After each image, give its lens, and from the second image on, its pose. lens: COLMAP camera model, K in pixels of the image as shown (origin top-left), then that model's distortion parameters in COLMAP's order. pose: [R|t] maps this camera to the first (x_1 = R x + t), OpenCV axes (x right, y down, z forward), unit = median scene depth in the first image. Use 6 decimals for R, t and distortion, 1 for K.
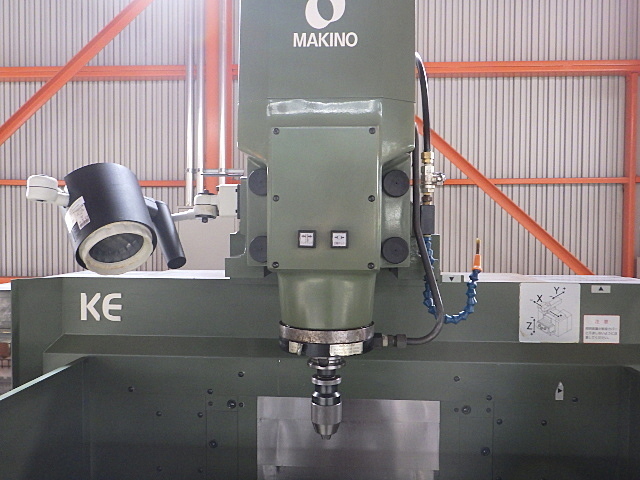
lens RADIAL K [[529.8, 0, 318.2], [0, 529.8, 241.2], [0, 0, 1]] dist [-0.007018, 0.001463]
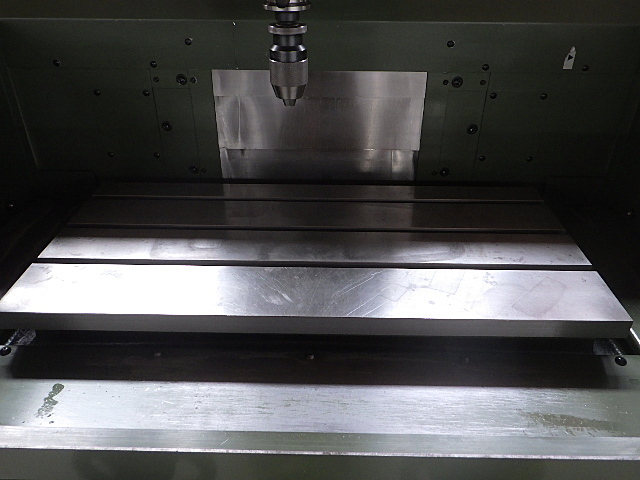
lens RADIAL K [[529.8, 0, 320.1], [0, 529.8, 238.7], [0, 0, 1]] dist [-0.007018, 0.001463]
pose [[0.999278, -0.018445, 0.033202, 0.031316], [-0.000299, 0.870311, 0.492503, 0.146977], [-0.037980, -0.492158, 0.869677, 0.174068]]
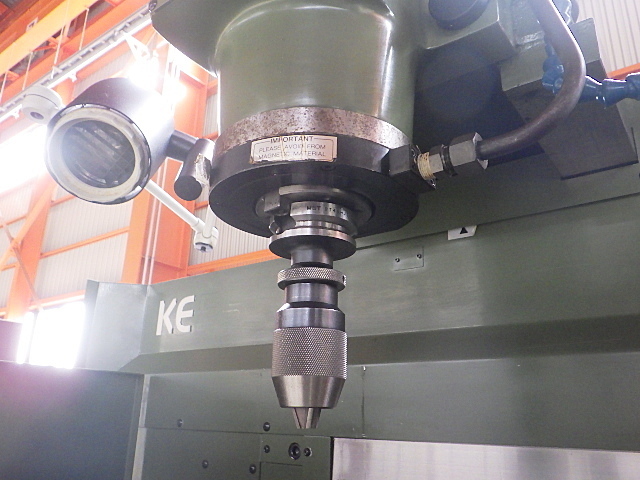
lens RADIAL K [[529.8, 0, 320.1], [0, 529.8, 238.3], [0, 0, 1]] dist [-0.007018, 0.001463]
pose [[0.833257, -0.167557, -0.526885, 0.267875], [-0.044414, 0.929607, -0.365867, 0.392324], [0.551100, 0.328262, 0.767159, 0.638350]]
